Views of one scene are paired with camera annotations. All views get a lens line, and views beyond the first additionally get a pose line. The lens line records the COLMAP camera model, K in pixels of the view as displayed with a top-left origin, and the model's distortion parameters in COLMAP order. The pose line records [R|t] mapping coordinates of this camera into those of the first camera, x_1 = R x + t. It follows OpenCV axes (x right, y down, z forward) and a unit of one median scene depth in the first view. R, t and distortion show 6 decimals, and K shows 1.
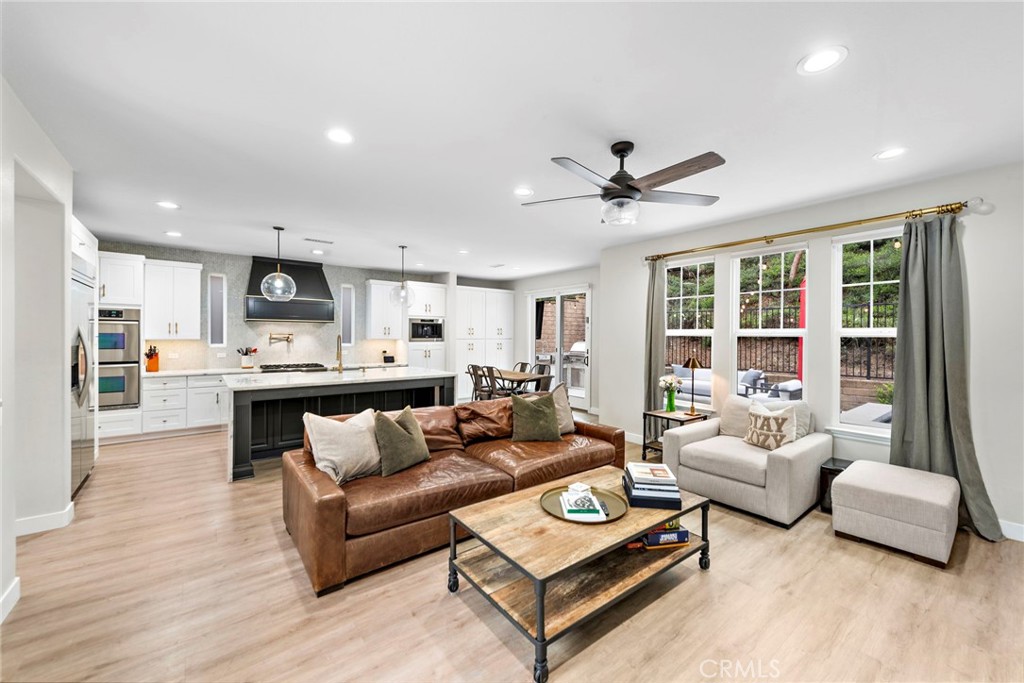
lens RADIAL K [[405.1, 0, 520.9], [0, 405.1, 338.7], [0, 0, 1]] dist [0.003114, 0.000113]
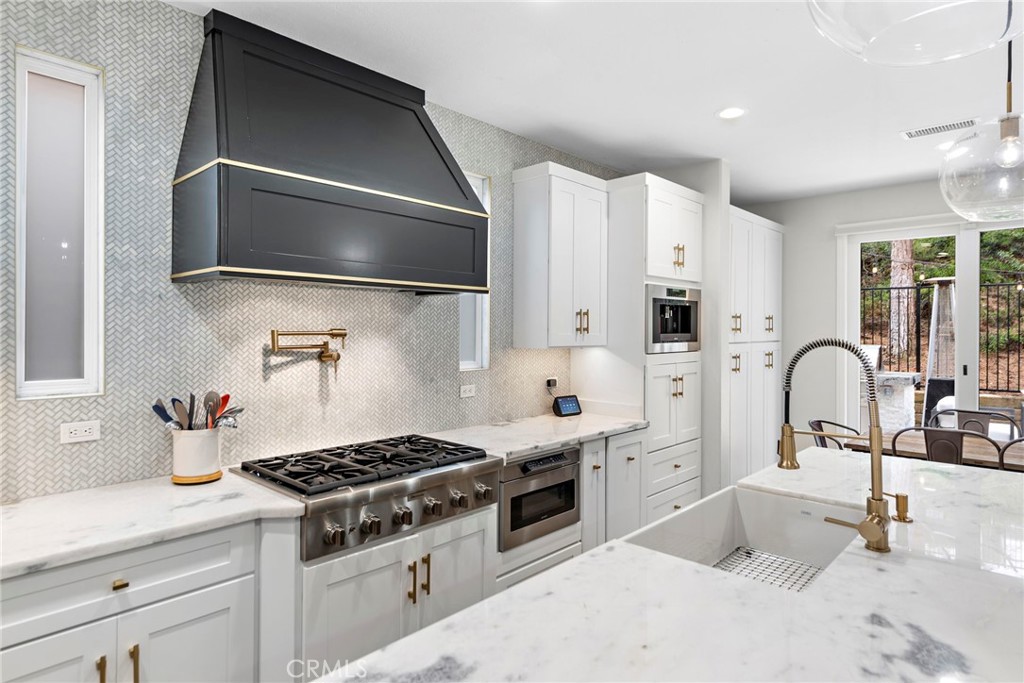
lens RADIAL K [[572.1, 0, 513.2], [0, 572.1, 329.6], [0, 0, 1]] dist [0.002241, -0.000836]
pose [[0.989214, -0.003855, 0.146426, -0.484719], [0.005489, 0.999927, -0.010759, -0.008958], [-0.146374, 0.011446, 0.989163, 0.578661]]
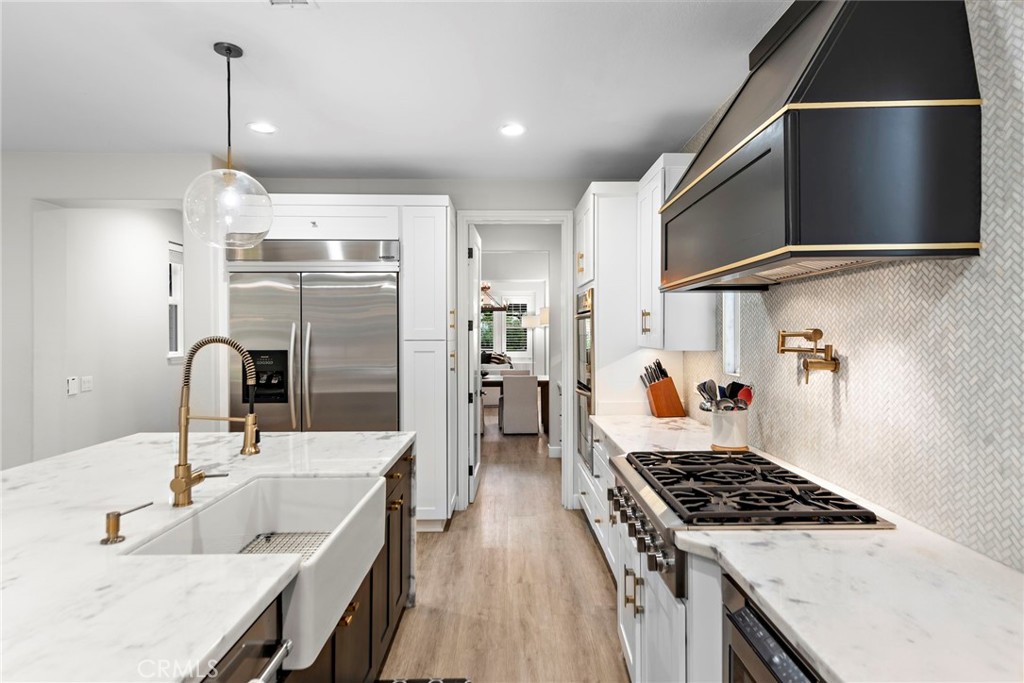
lens RADIAL K [[572.1, 0, 513.2], [0, 572.1, 329.6], [0, 0, 1]] dist [0.002241, -0.000836]
pose [[-0.617899, -0.002271, -0.786254, -0.227894], [0.001047, 0.999993, -0.003711, -0.012743], [0.786257, -0.003116, -0.617892, 1.011984]]
